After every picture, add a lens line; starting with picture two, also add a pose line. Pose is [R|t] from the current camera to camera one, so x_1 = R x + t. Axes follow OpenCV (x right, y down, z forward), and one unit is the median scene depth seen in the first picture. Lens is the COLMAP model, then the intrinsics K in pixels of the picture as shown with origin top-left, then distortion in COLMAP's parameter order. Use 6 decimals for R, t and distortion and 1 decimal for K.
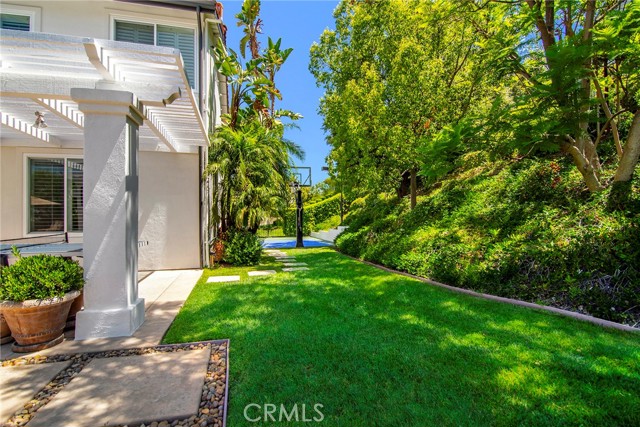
lens RADIAL K [[302.5, 0, 320.0], [0, 302.5, 213.5], [0, 0, 1]] dist [-0.011553, -0.000718]
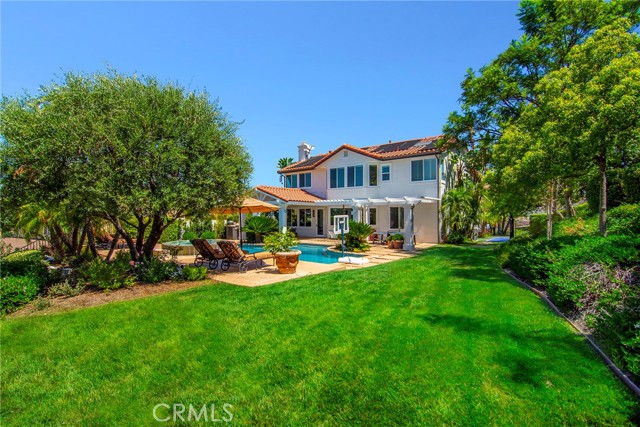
lens RADIAL K [[302.5, 0, 320.0], [0, 302.5, 213.5], [0, 0, 1]] dist [-0.011553, -0.000718]
pose [[0.611666, -0.003260, -0.791109, 1.813018], [-0.003131, 0.999974, -0.006541, -0.117367], [0.791110, 0.006478, 0.611640, -2.474271]]
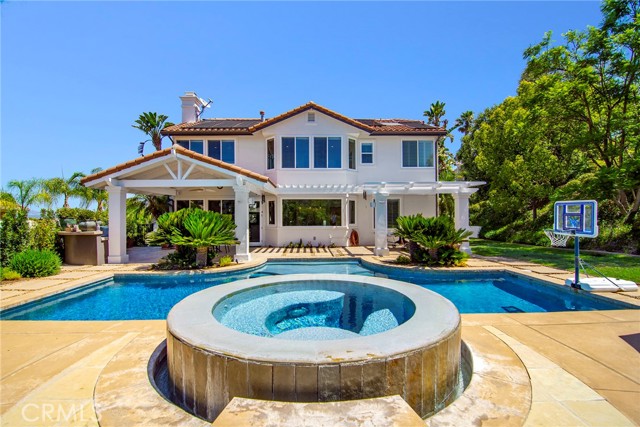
lens RADIAL K [[302.5, 0, 320.0], [0, 302.5, 213.5], [0, 0, 1]] dist [-0.011553, -0.000718]
pose [[0.972252, 0.001005, -0.233934, -1.124991], [-0.001965, 0.999991, -0.003869, -0.070528], [0.233928, 0.004221, 0.972245, -2.271901]]
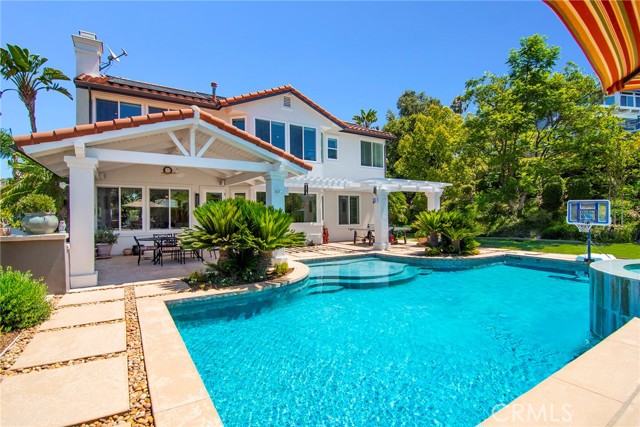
lens RADIAL K [[302.5, 0, 320.0], [0, 302.5, 213.5], [0, 0, 1]] dist [-0.011553, -0.000718]
pose [[0.958710, 0.006729, 0.284306, -2.580603], [-0.006901, 0.999976, -0.000397, -0.036444], [-0.284302, -0.001582, 0.958734, -2.020356]]
